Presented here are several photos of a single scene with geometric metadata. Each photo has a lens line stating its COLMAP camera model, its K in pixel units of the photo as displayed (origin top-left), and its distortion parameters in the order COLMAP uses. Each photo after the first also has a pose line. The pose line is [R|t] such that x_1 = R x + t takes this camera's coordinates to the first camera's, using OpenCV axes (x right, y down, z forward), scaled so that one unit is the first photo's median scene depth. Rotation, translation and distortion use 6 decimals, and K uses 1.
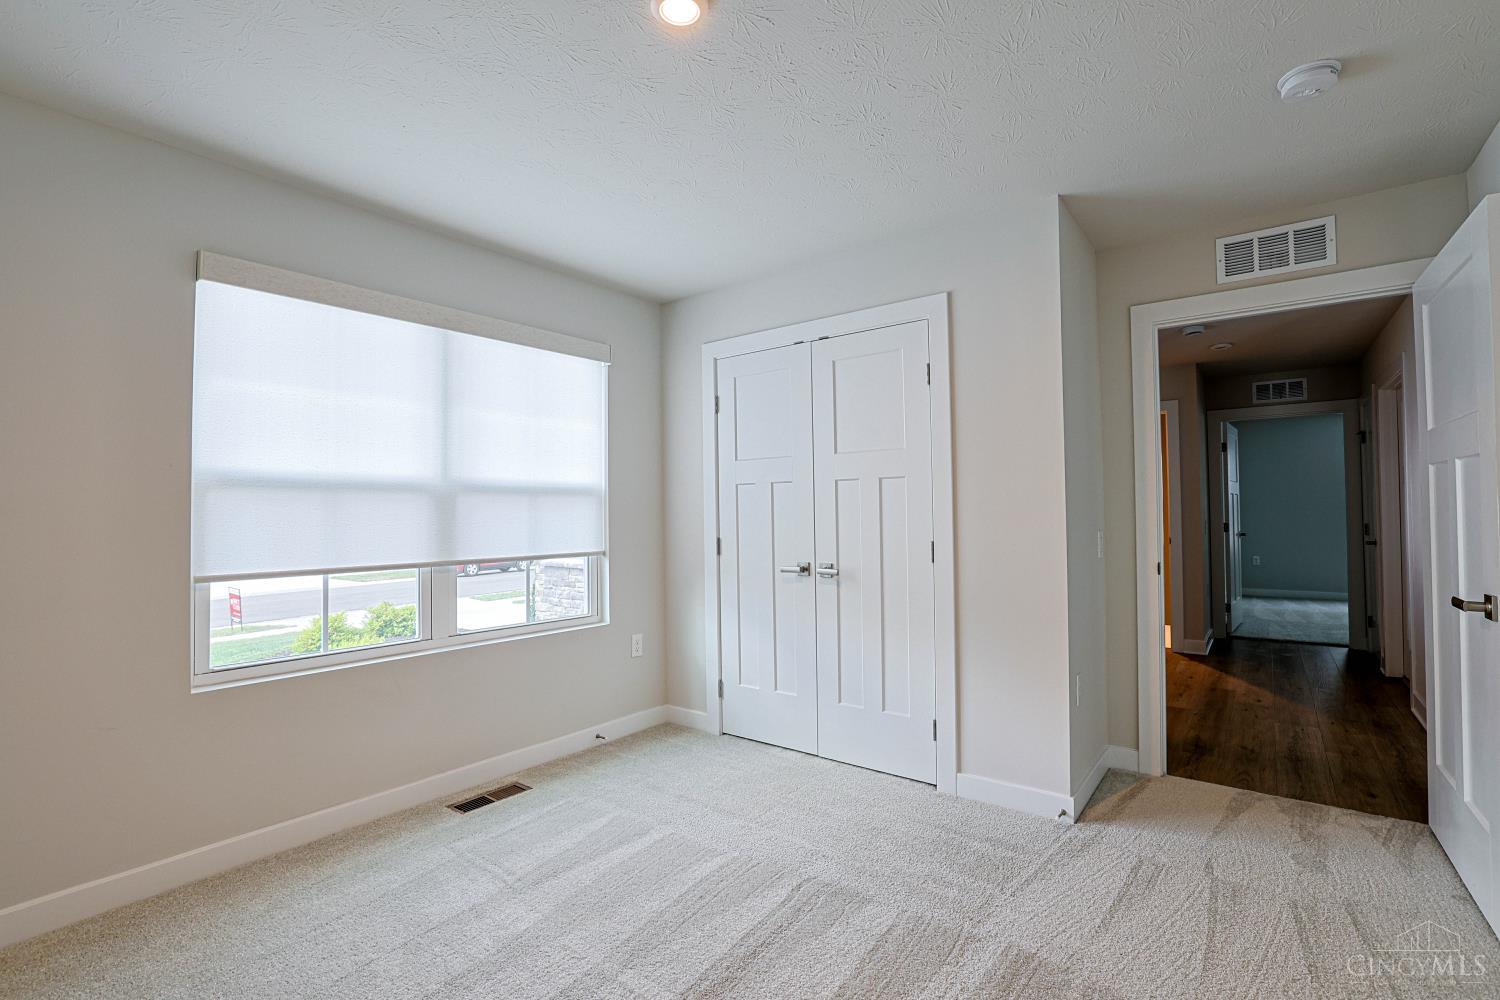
lens RADIAL K [[705.4, 0, 745.6], [0, 705.4, 501.4], [0, 0, 1]] dist [-0.040980, 0.000454]
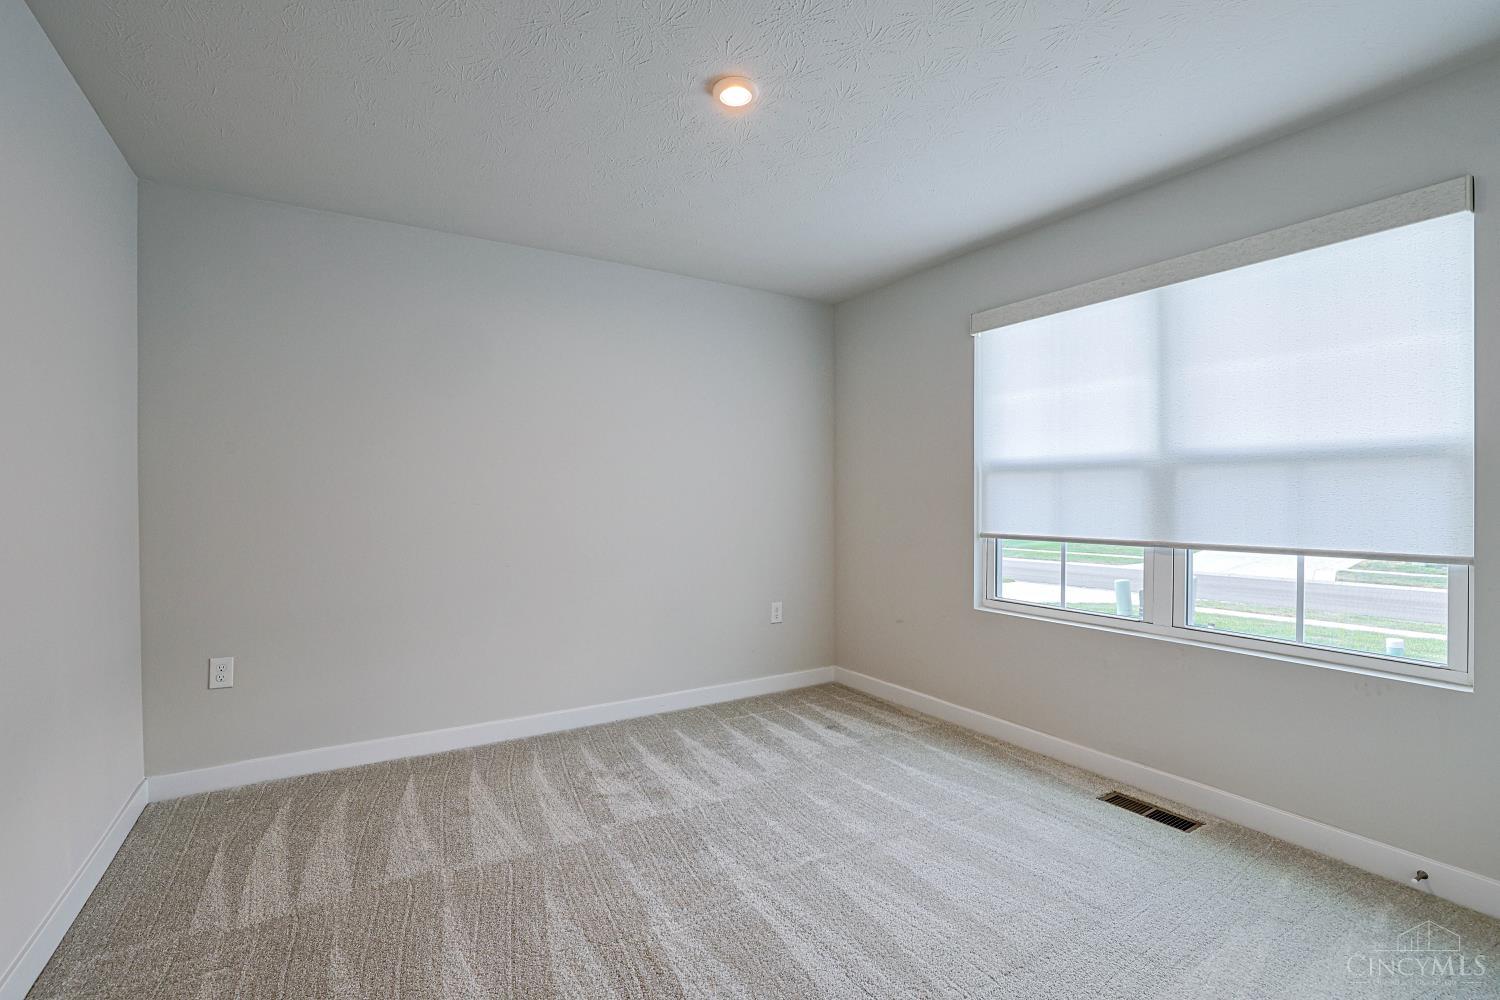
lens RADIAL K [[705.4, 0, 745.6], [0, 705.4, 501.4], [0, 0, 1]] dist [-0.040980, 0.000454]
pose [[-0.385475, 0.019707, -0.922508, 0.627287], [0.023939, 0.999649, 0.011352, 0.008855], [0.922408, -0.017708, -0.385811, 0.864040]]
